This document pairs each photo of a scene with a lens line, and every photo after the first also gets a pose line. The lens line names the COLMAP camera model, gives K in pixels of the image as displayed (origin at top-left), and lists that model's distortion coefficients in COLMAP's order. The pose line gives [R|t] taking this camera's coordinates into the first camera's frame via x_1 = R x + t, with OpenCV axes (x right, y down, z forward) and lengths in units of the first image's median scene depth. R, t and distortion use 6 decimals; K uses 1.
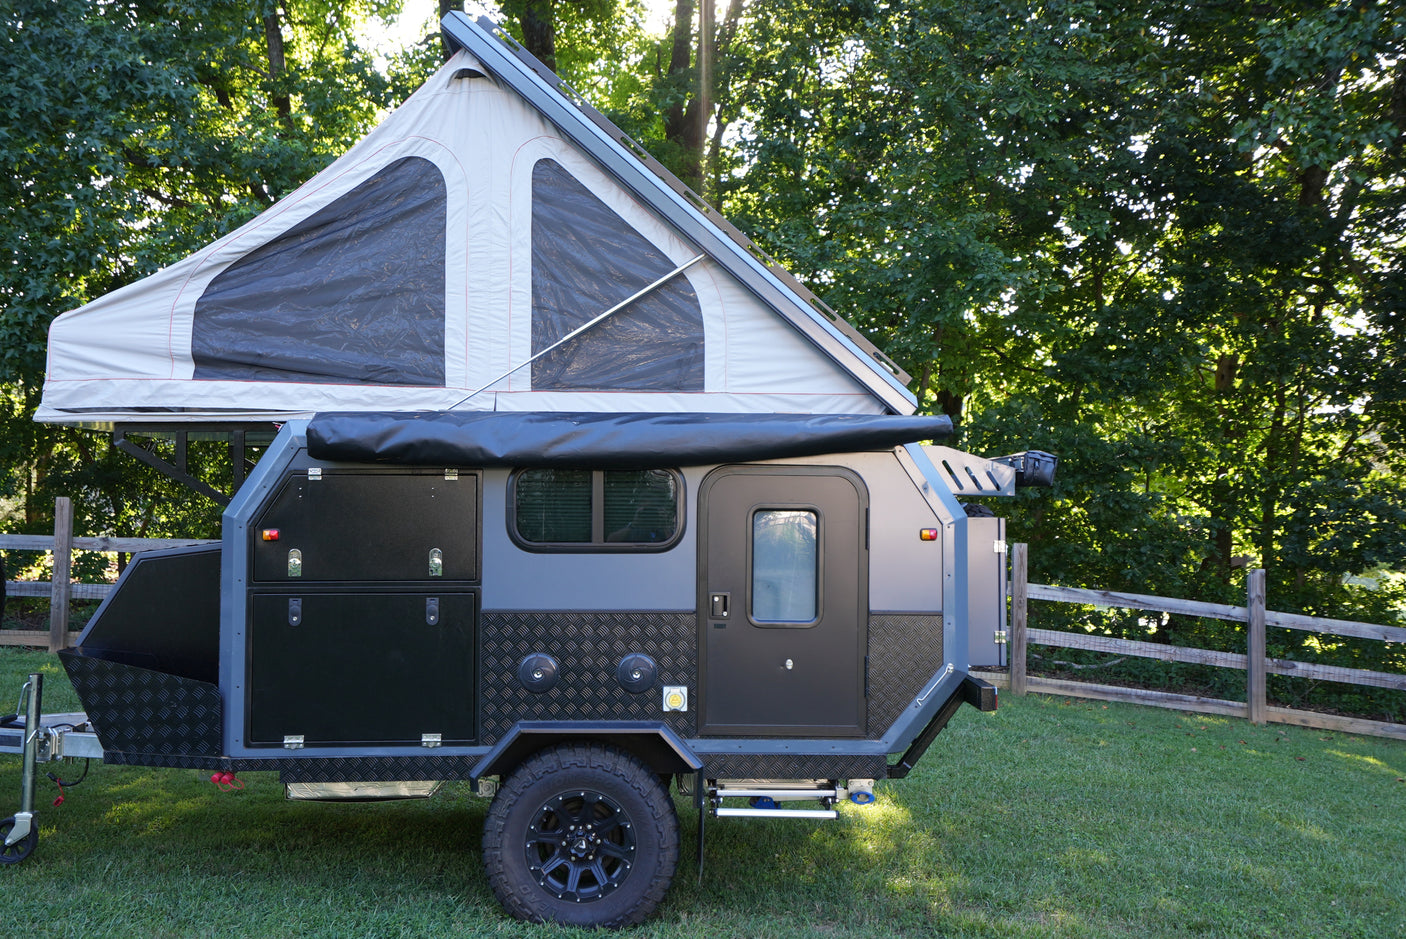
lens RADIAL K [[1358.6, 0, 703.0], [0, 1358.6, 469.5], [0, 0, 1]] dist [0.056888, 0.018754]
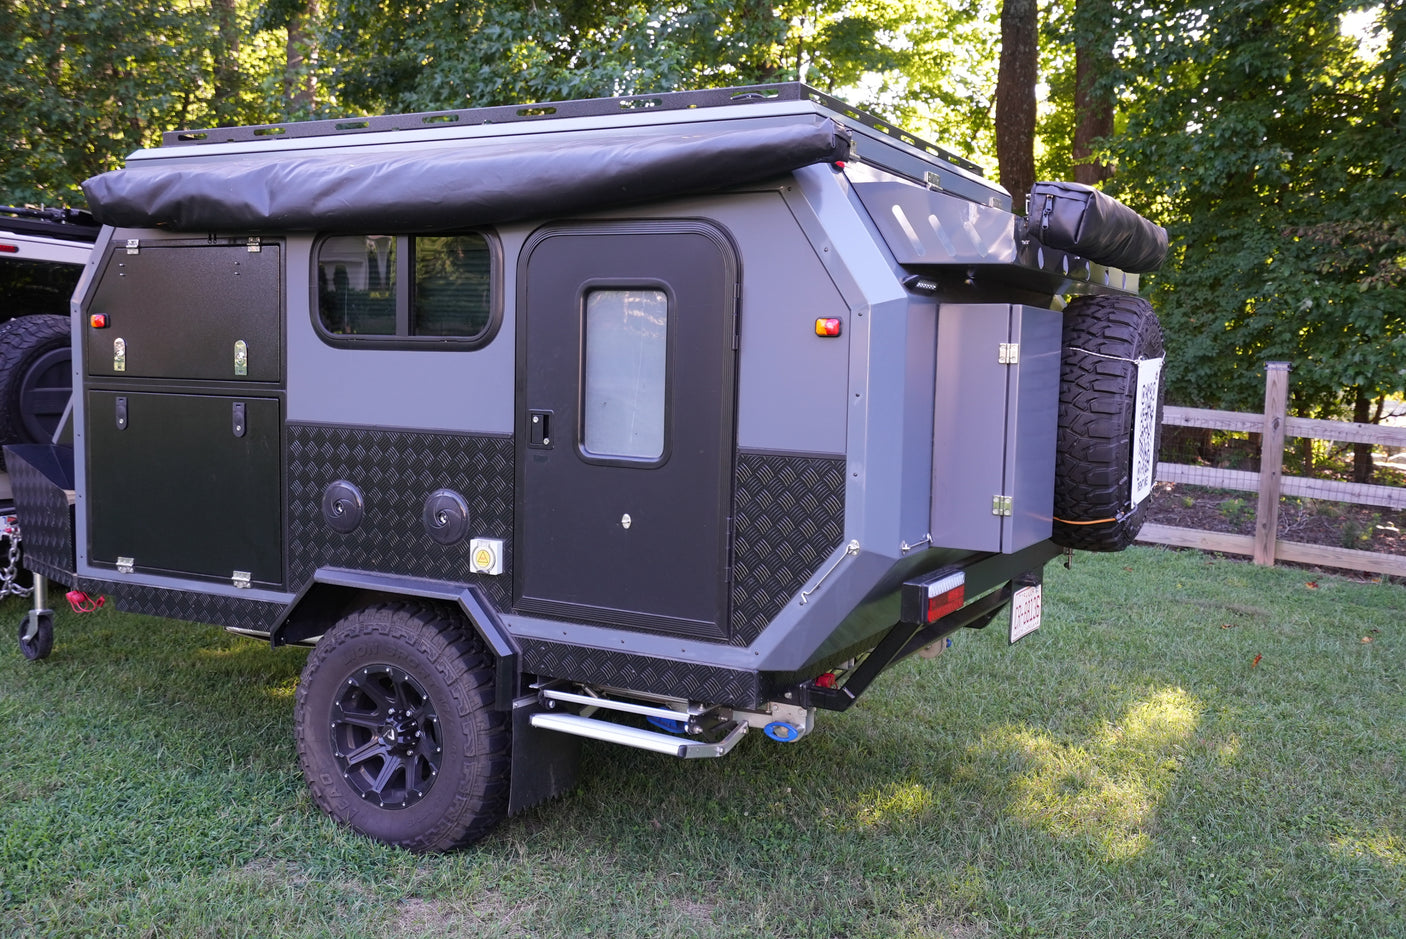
lens RADIAL K [[1358.6, 0, 703.0], [0, 1358.6, 469.5], [0, 0, 1]] dist [0.056888, 0.018754]
pose [[0.856259, 0.056717, -0.513423, 0.439736], [-0.006536, 0.995064, 0.099024, 0.051999], [0.516505, -0.081434, 0.852403, 0.455185]]
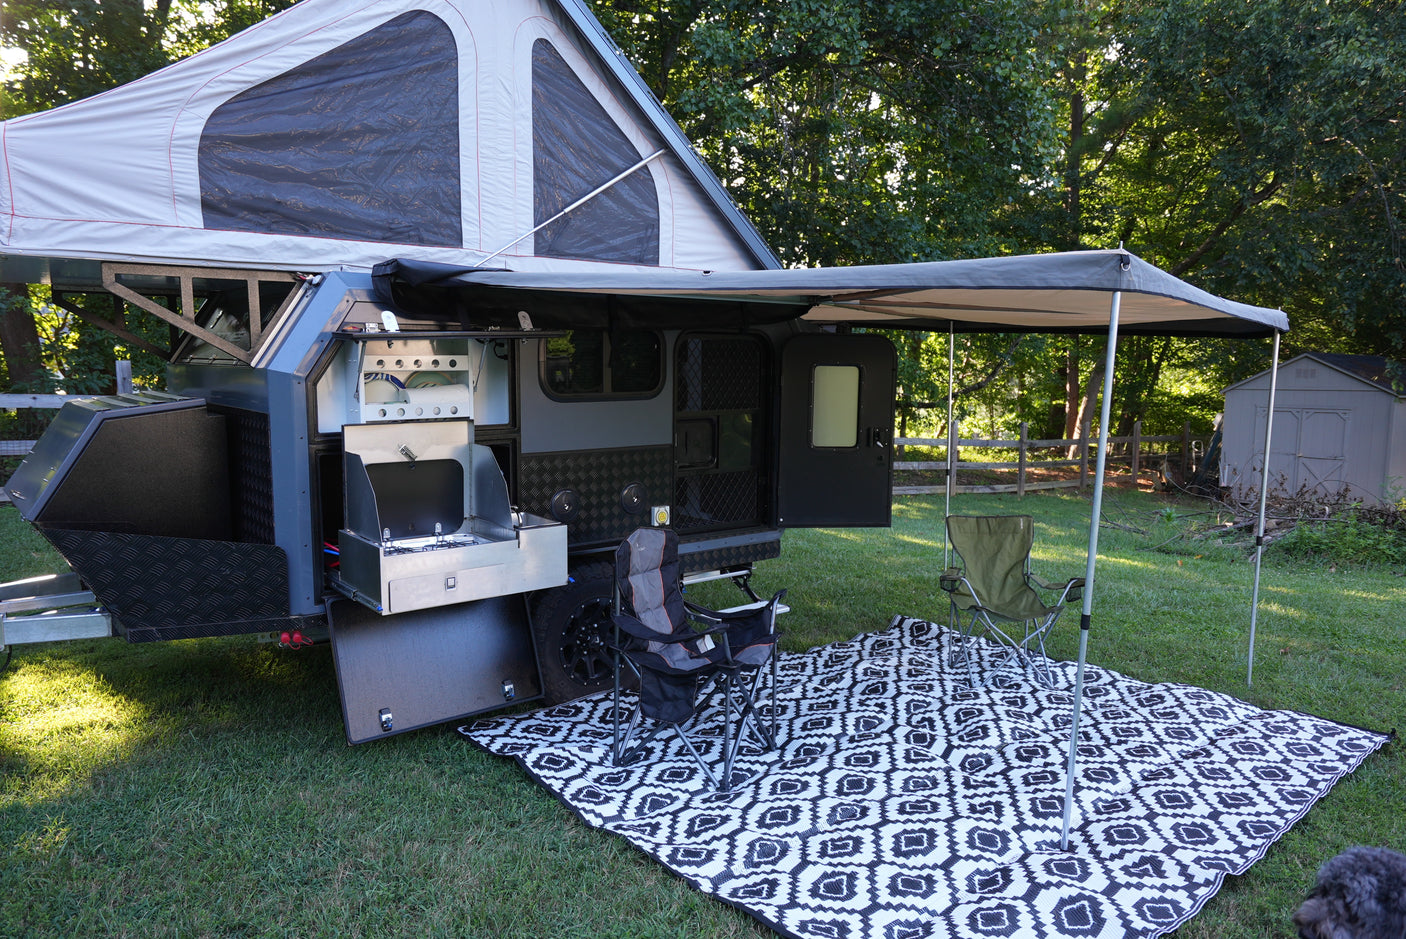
lens RADIAL K [[962.0, 0, 703.0], [0, 962.0, 469.5], [0, 0, 1]] dist [-0.029171, 0.061790]
pose [[0.798905, -0.069966, 0.597373, -0.512733], [-0.018376, 0.989908, 0.140516, 0.002033], [-0.601176, -0.123237, 0.789557, 0.285821]]
